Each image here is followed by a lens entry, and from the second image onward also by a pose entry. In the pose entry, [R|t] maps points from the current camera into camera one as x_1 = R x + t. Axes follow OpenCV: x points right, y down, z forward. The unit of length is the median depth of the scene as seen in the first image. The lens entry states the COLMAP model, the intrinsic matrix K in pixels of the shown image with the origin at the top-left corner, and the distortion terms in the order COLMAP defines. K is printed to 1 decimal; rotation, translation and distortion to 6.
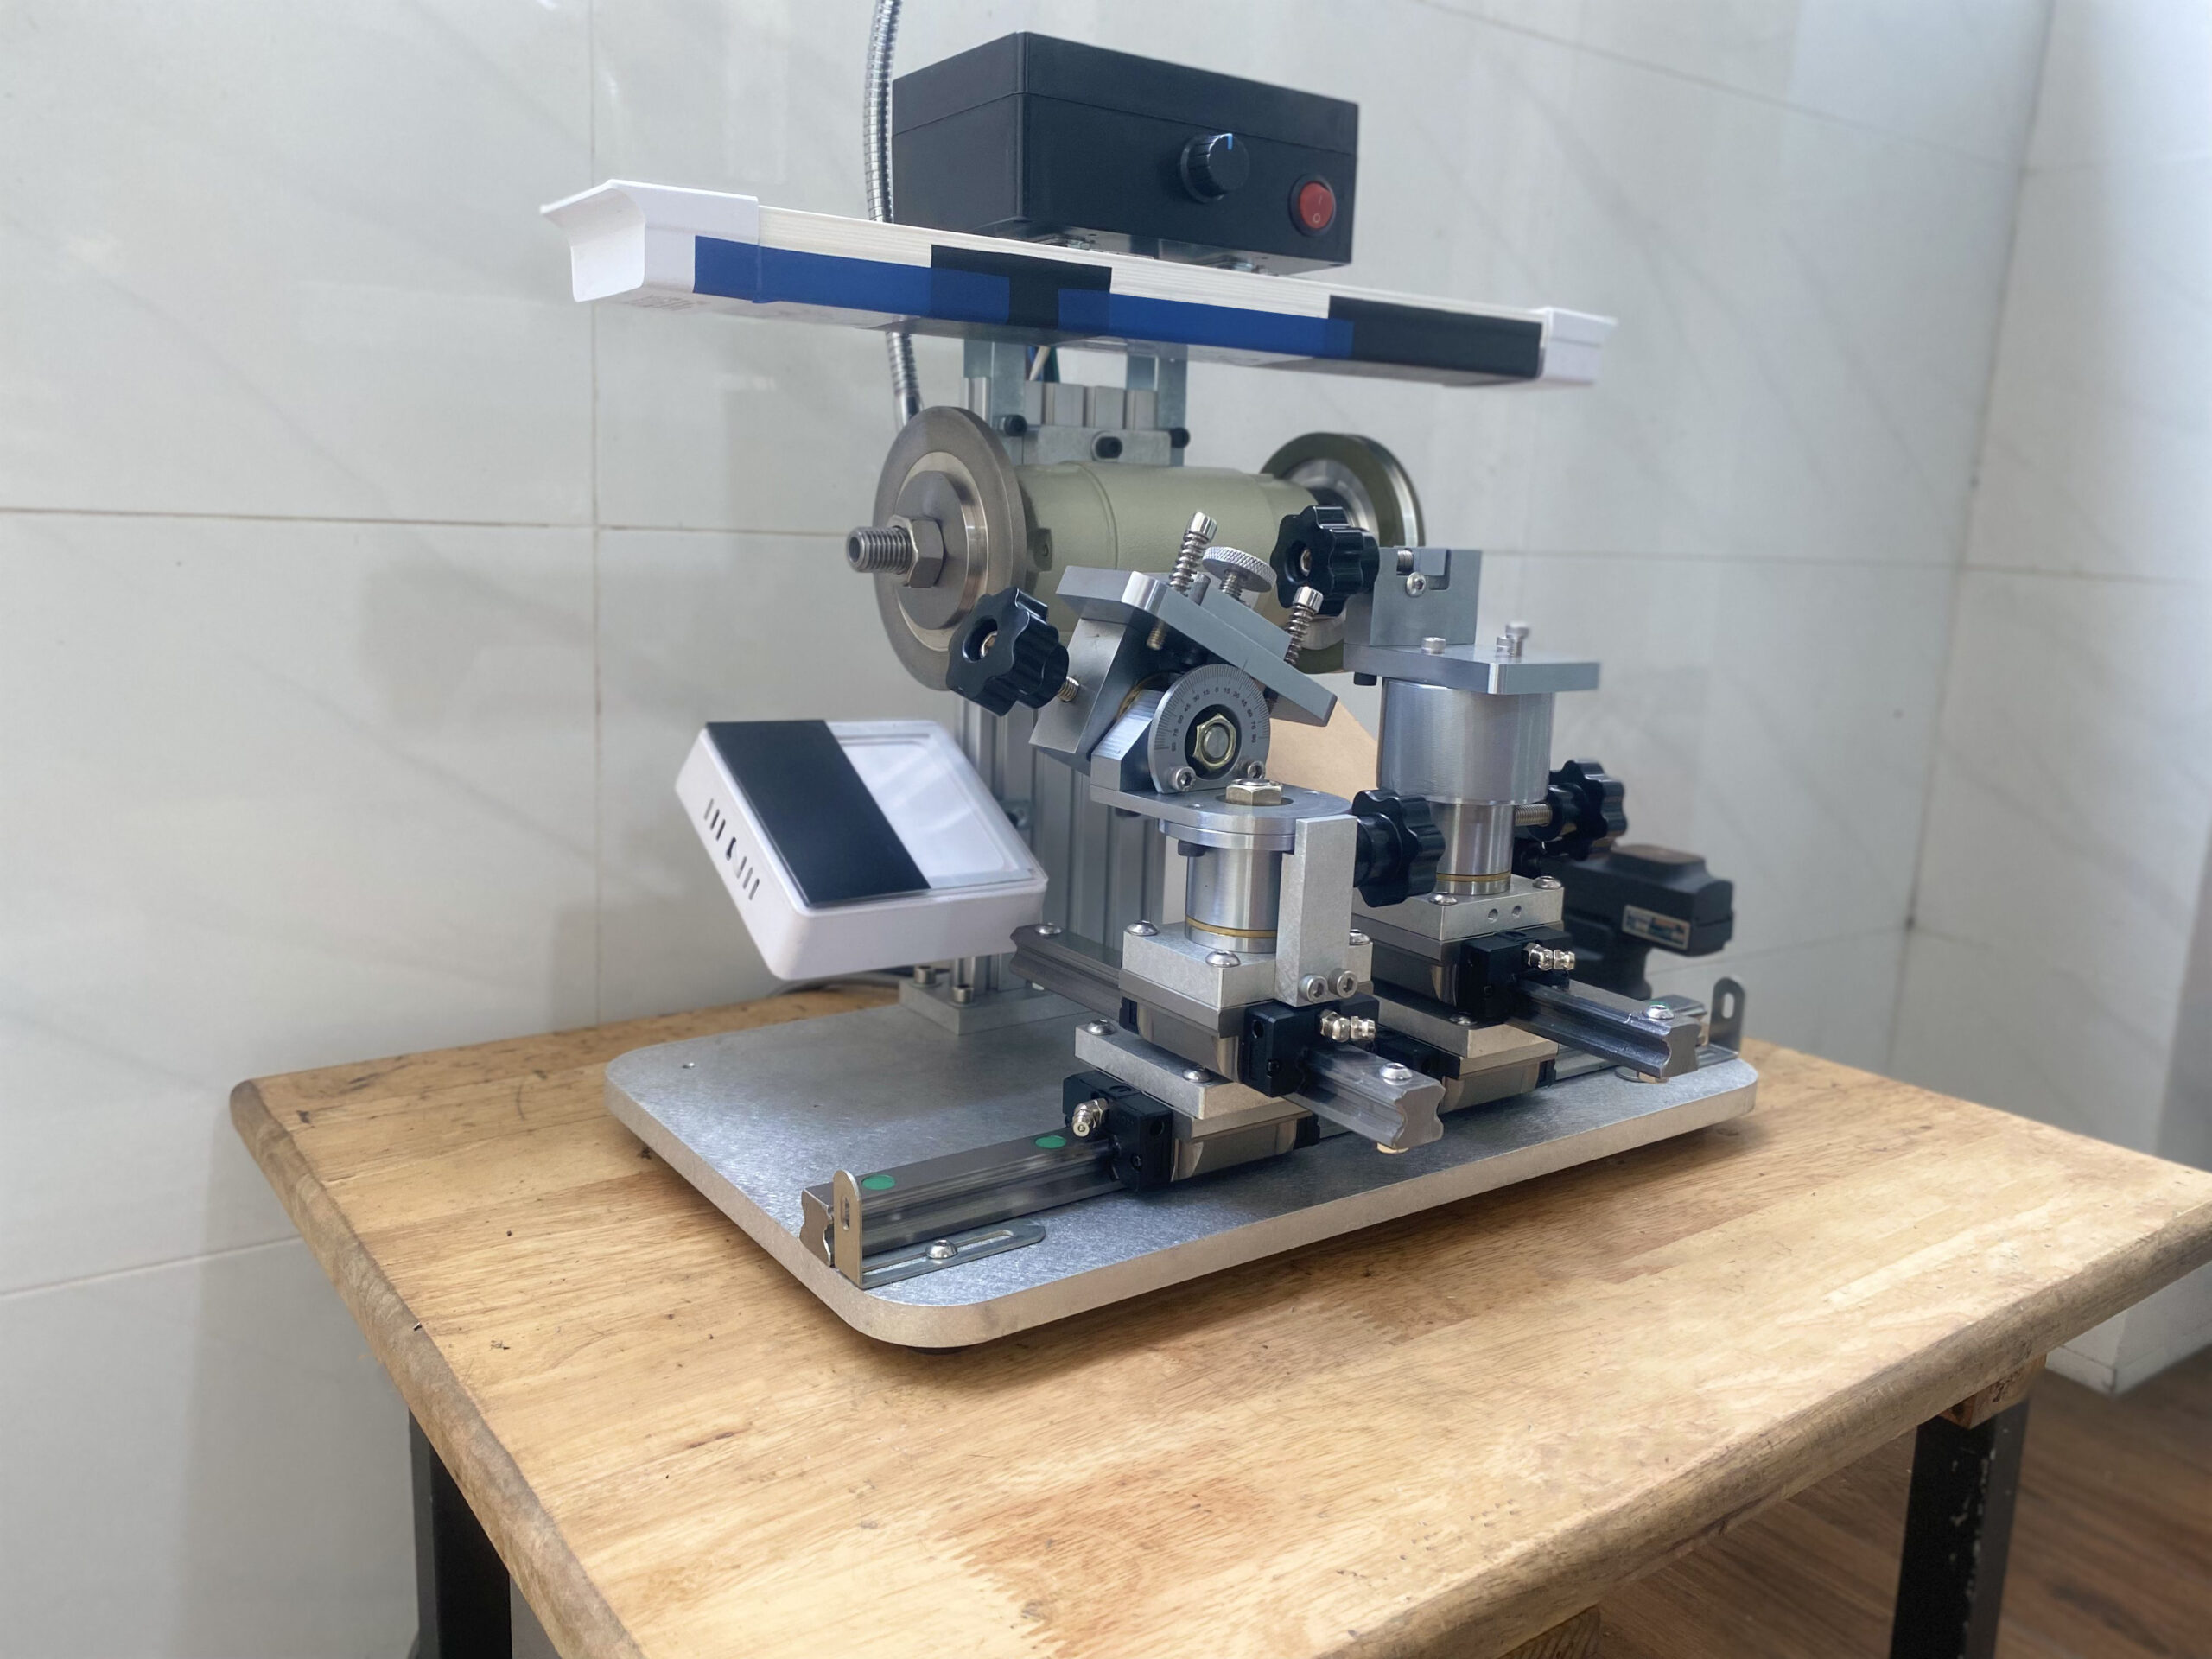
lens RADIAL K [[1716.0, 0, 1113.8], [0, 1716.0, 811.8], [0, 0, 1]] dist [0.048884, -0.115344]
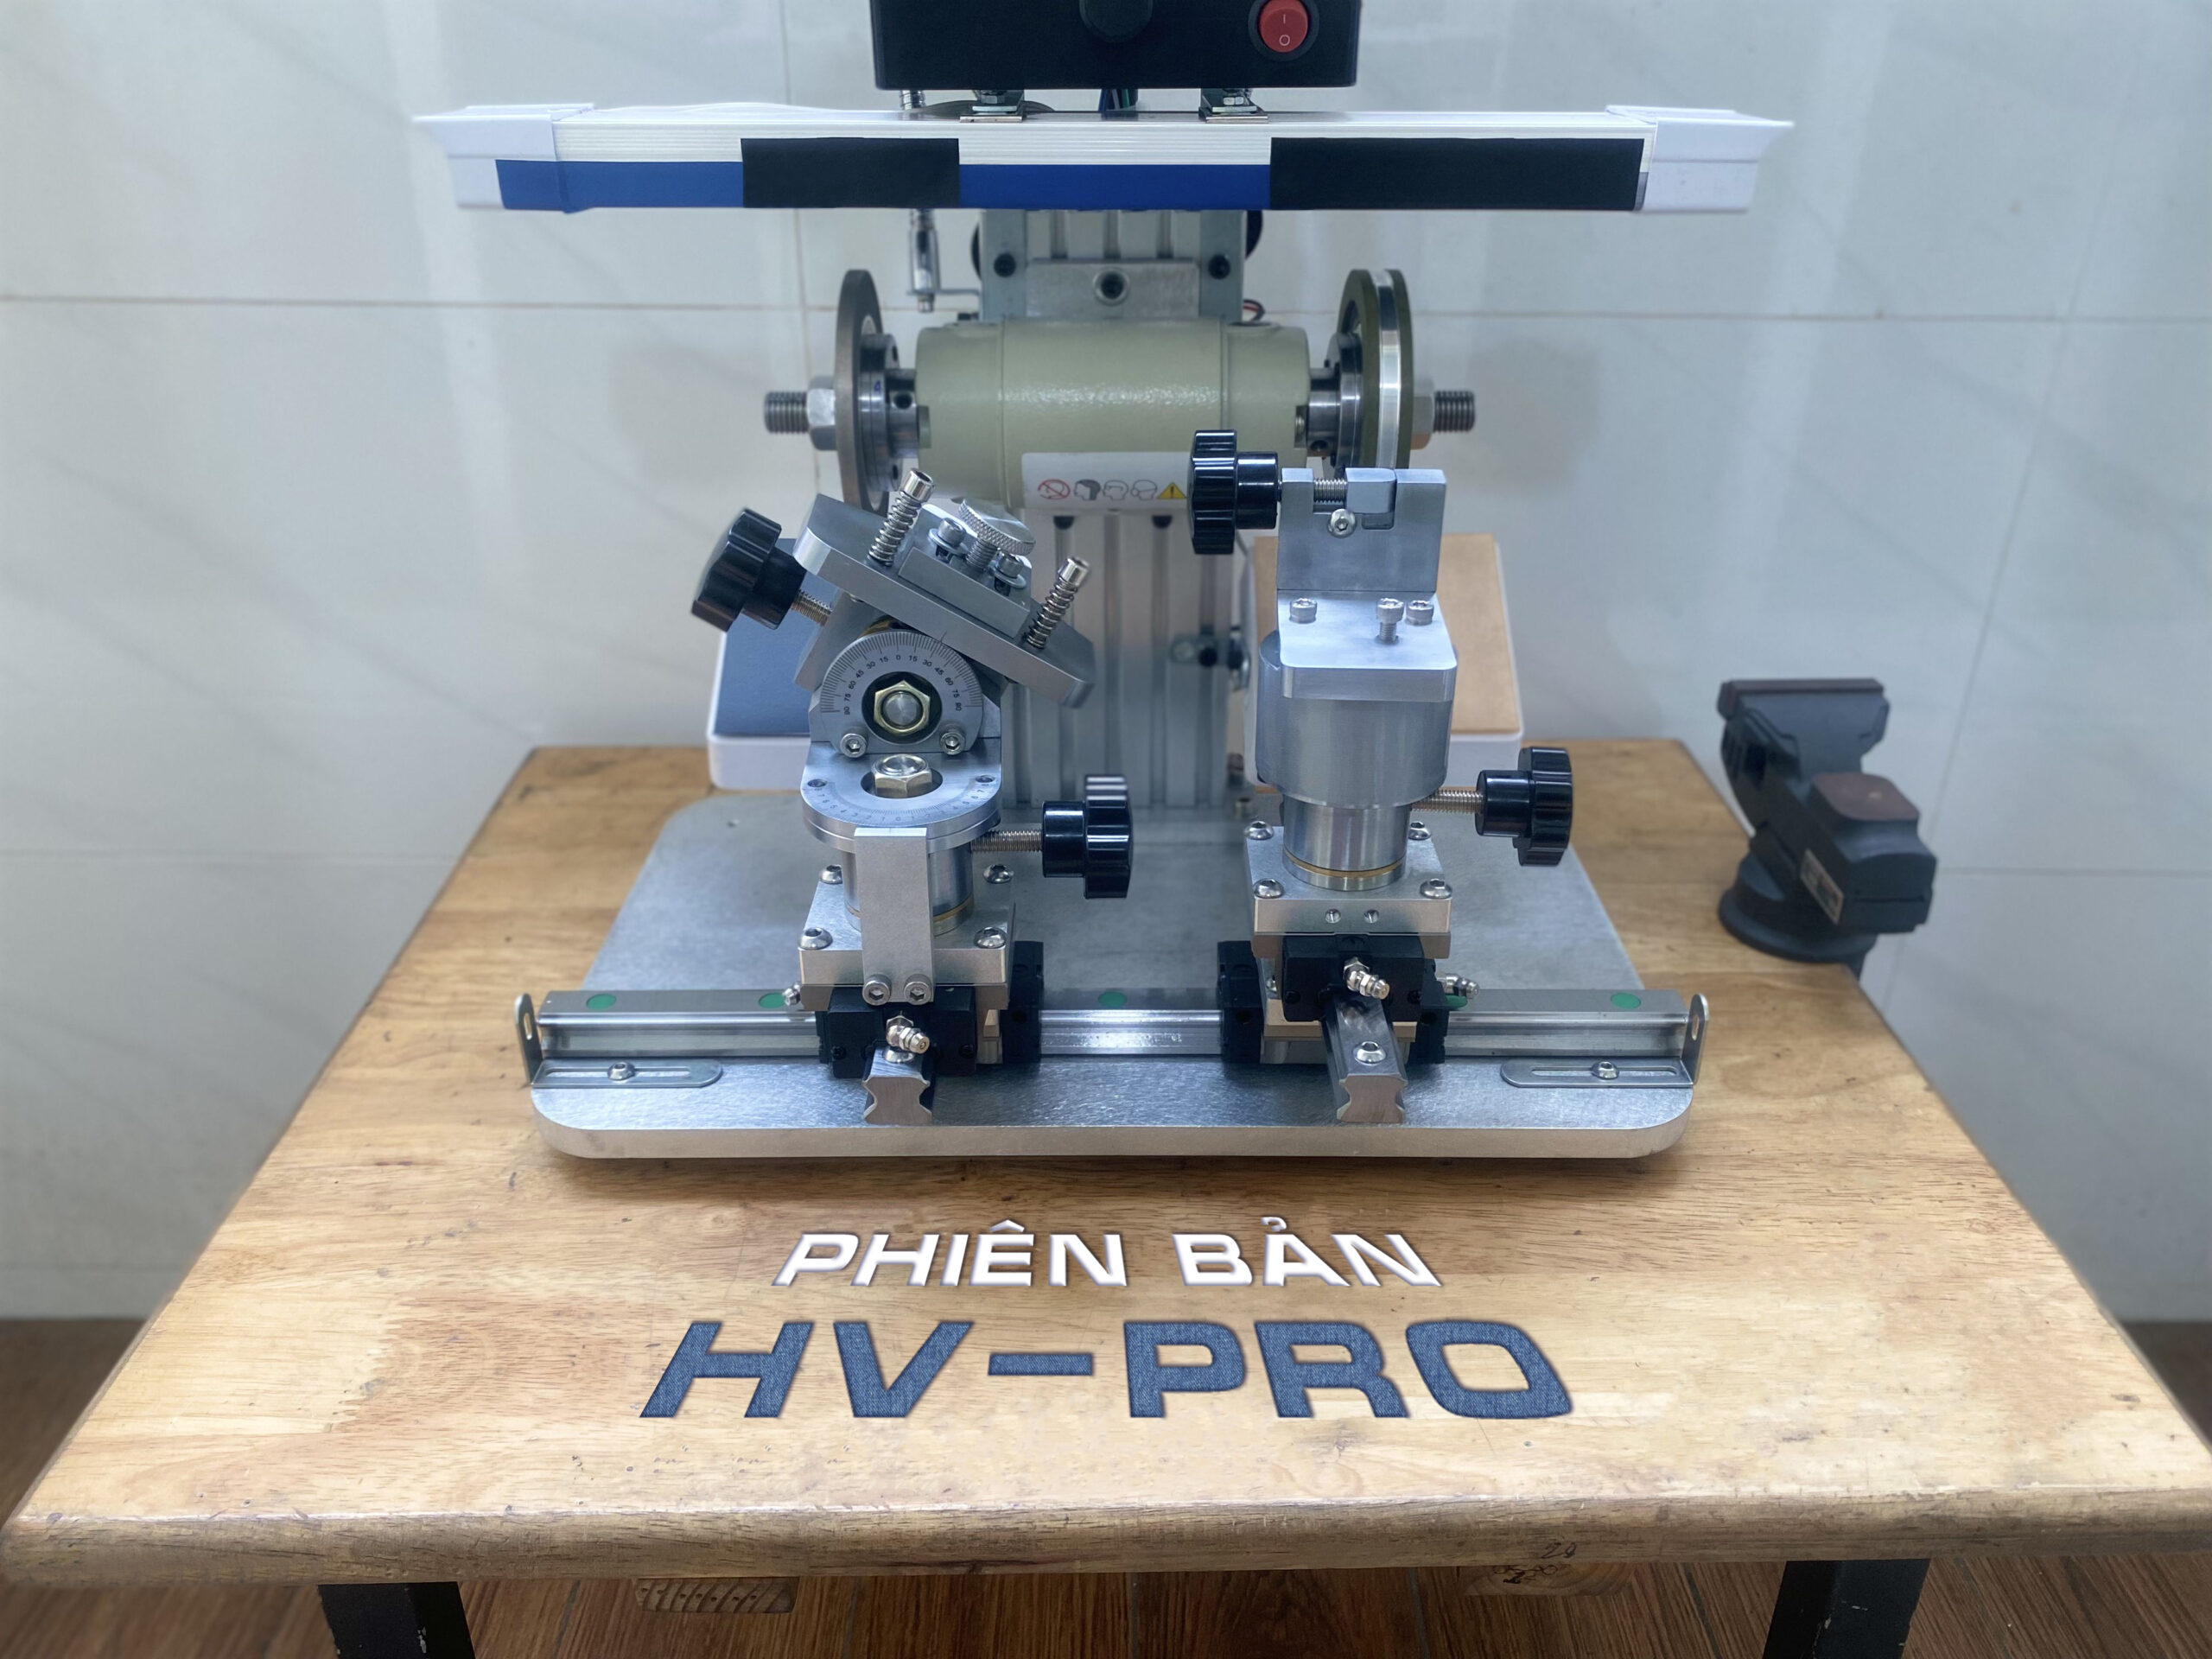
lens RADIAL K [[1702.0, 0, 1106.0], [0, 1702.0, 829.5], [0, 0, 1]] dist [-0.001205, -0.000793]
pose [[0.810741, 0.237285, -0.535158, 0.597551], [-0.076875, 0.949406, 0.304497, -0.228246], [0.580335, -0.205728, 0.787964, 0.226120]]
